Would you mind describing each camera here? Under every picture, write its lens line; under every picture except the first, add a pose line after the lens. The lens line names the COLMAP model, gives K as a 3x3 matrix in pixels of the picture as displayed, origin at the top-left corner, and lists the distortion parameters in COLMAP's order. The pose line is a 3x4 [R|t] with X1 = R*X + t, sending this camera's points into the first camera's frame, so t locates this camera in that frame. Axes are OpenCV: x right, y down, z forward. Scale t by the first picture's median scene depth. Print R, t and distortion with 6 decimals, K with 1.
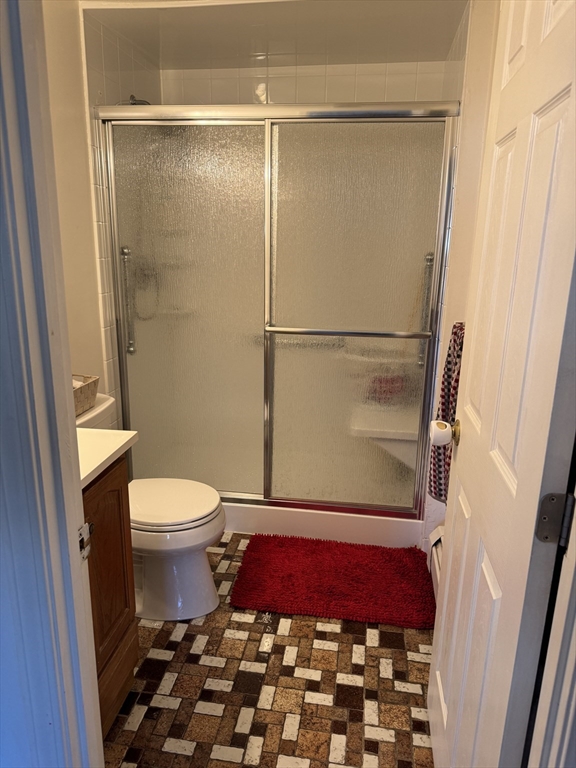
lens RADIAL K [[538.6, 0, 289.2], [0, 538.6, 390.6], [0, 0, 1]] dist [0.039987, -0.064928]
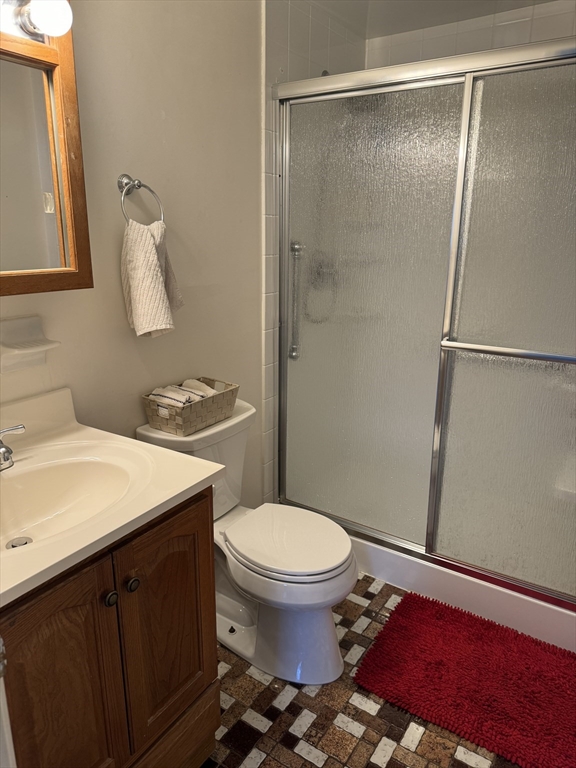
lens RADIAL K [[538.6, 0, 285.4], [0, 538.6, 383.8], [0, 0, 1]] dist [0.039987, -0.064928]
pose [[0.902812, 0.103830, -0.417314, 0.087924], [-0.105650, 0.994226, 0.018807, -0.049537], [0.416857, 0.027110, 0.908568, 0.200128]]
